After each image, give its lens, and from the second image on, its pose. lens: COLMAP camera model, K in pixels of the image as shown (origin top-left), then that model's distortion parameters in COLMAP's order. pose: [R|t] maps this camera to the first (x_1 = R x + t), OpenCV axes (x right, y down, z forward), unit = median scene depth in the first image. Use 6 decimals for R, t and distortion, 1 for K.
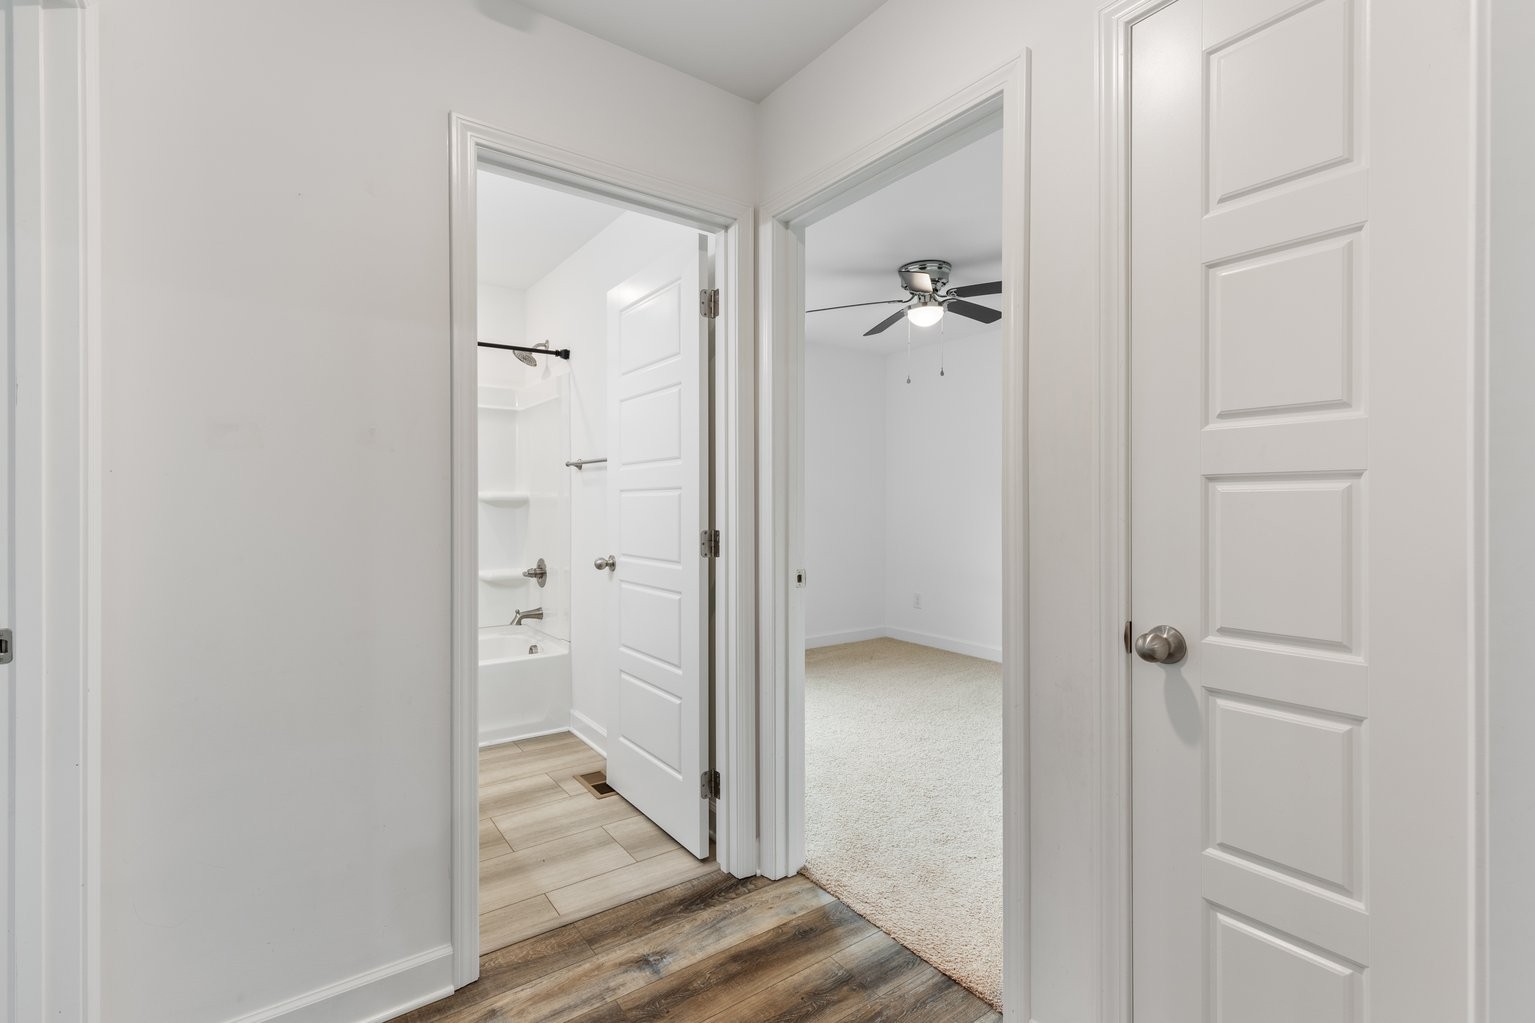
lens RADIAL K [[691.2, 0, 762.2], [0, 691.2, 498.0], [0, 0, 1]] dist [0.005544, 0.000280]
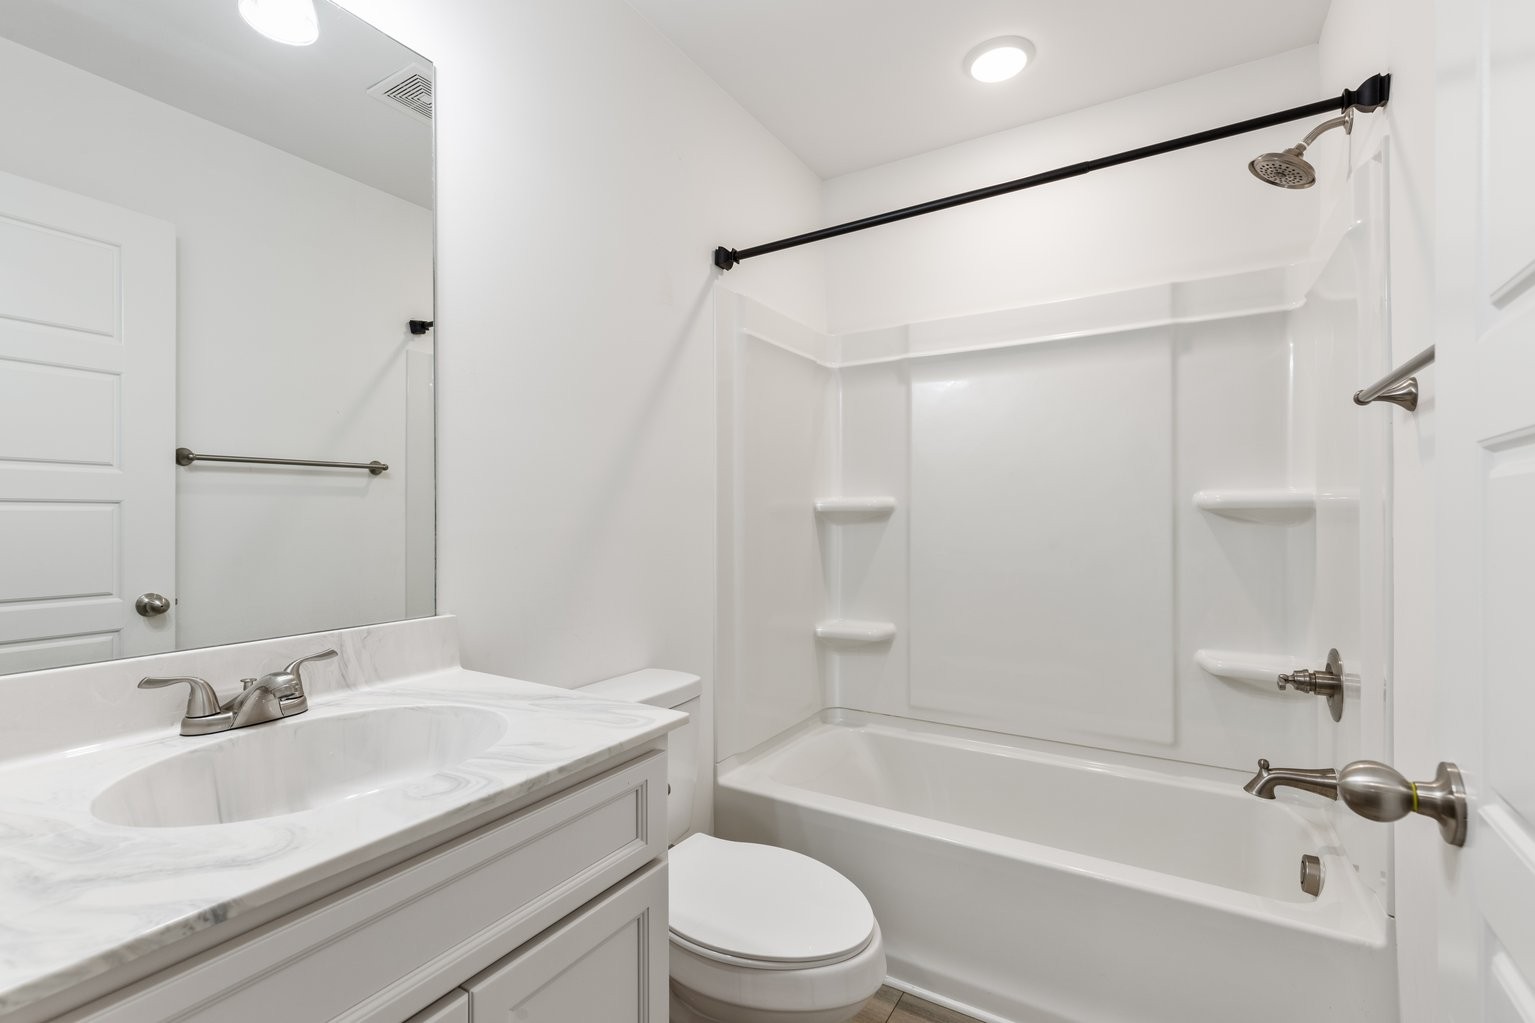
lens RADIAL K [[687.1, 0, 757.4], [0, 687.1, 508.1], [0, 0, 1]] dist [0.002195, -0.000506]
pose [[0.388142, -0.002132, -0.921597, -0.079377], [0.001790, 0.999997, -0.001559, 0.004230], [0.921598, -0.001045, 0.388145, 0.538228]]
